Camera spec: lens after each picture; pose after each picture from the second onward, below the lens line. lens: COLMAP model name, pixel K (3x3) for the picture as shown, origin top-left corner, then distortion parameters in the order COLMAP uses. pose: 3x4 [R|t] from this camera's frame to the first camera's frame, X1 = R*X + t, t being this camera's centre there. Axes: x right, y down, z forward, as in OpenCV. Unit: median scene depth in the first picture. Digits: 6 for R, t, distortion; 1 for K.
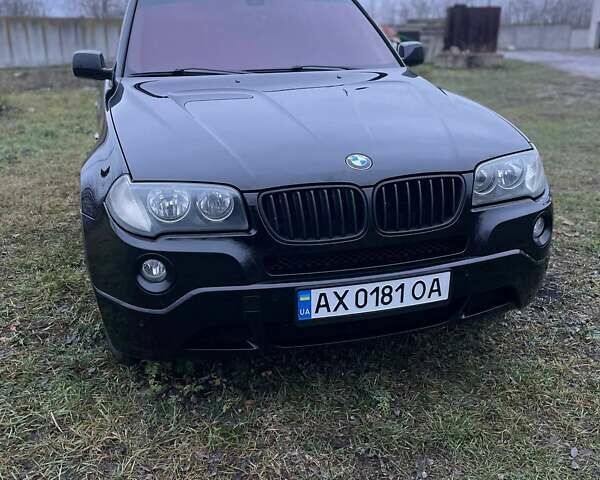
lens RADIAL K [[603.9, 0, 295.1], [0, 603.9, 232.1], [0, 0, 1]] dist [0.048595, 0.000000]
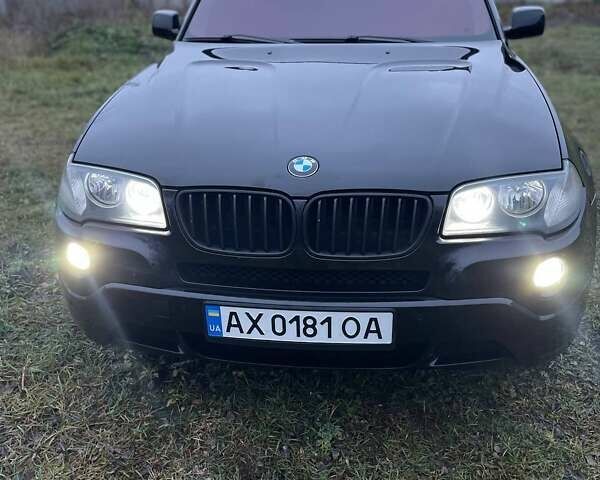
lens RADIAL K [[603.9, 0, 297.4], [0, 603.9, 237.7], [0, 0, 1]] dist [0.048595, 0.000000]
pose [[0.935145, 0.147428, -0.322132, 0.384613], [-0.118961, 0.987176, 0.106452, -0.106597], [0.333694, -0.061227, 0.940691, 0.196229]]
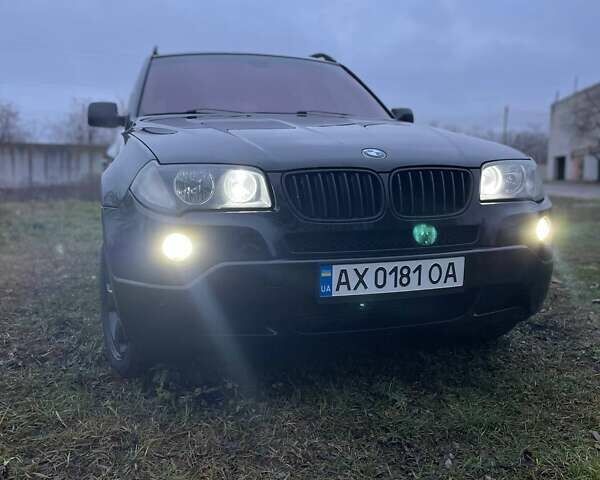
lens RADIAL K [[603.9, 0, 295.5], [0, 603.9, 235.0], [0, 0, 1]] dist [0.048595, 0.000000]
pose [[0.999133, 0.010437, 0.040299, -0.073595], [-0.002106, 0.979498, -0.201444, 0.238084], [-0.041576, 0.201184, 0.978671, -0.005797]]
